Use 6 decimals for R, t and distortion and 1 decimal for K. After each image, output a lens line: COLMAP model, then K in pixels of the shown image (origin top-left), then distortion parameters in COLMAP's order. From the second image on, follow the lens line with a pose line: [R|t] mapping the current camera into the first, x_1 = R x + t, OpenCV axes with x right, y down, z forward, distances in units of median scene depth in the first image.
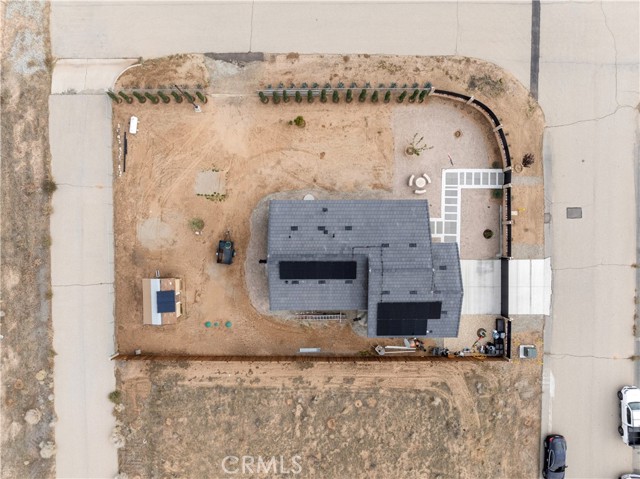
lens RADIAL K [[451.5, 0, 320.7], [0, 451.5, 241.3], [0, 0, 1]] dist [-0.040594, 0.008676]
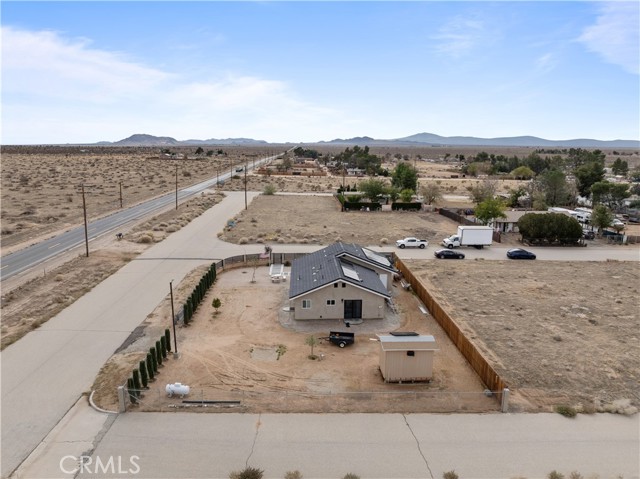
lens RADIAL K [[451.5, 0, 319.9], [0, 451.5, 240.4], [0, 0, 1]] dist [-0.040594, 0.008676]
pose [[-0.041342, -0.200986, 0.978721, -1.074805], [0.999124, -0.001908, 0.041812, -0.059729], [-0.006536, 0.979592, 0.200889, 0.611730]]
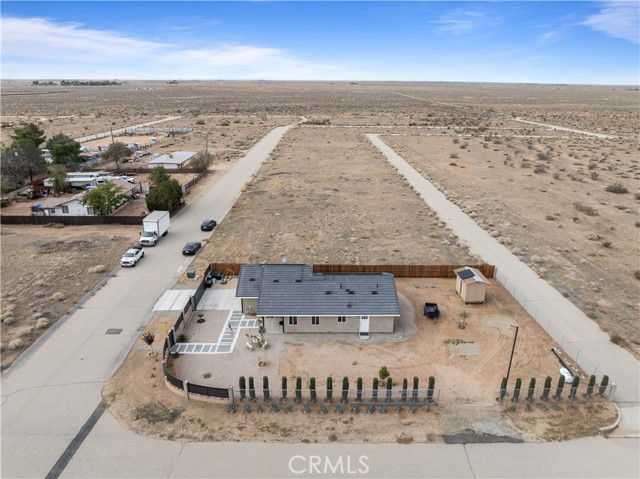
lens RADIAL K [[451.5, 0, 320.3], [0, 451.5, 240.6], [0, 0, 1]] dist [-0.040594, 0.008676]
pose [[-0.999982, 0.002484, -0.005508, 0.081633], [-0.006023, -0.337016, 0.941480, -0.999962], [0.000483, 0.941496, 0.337025, 0.436224]]
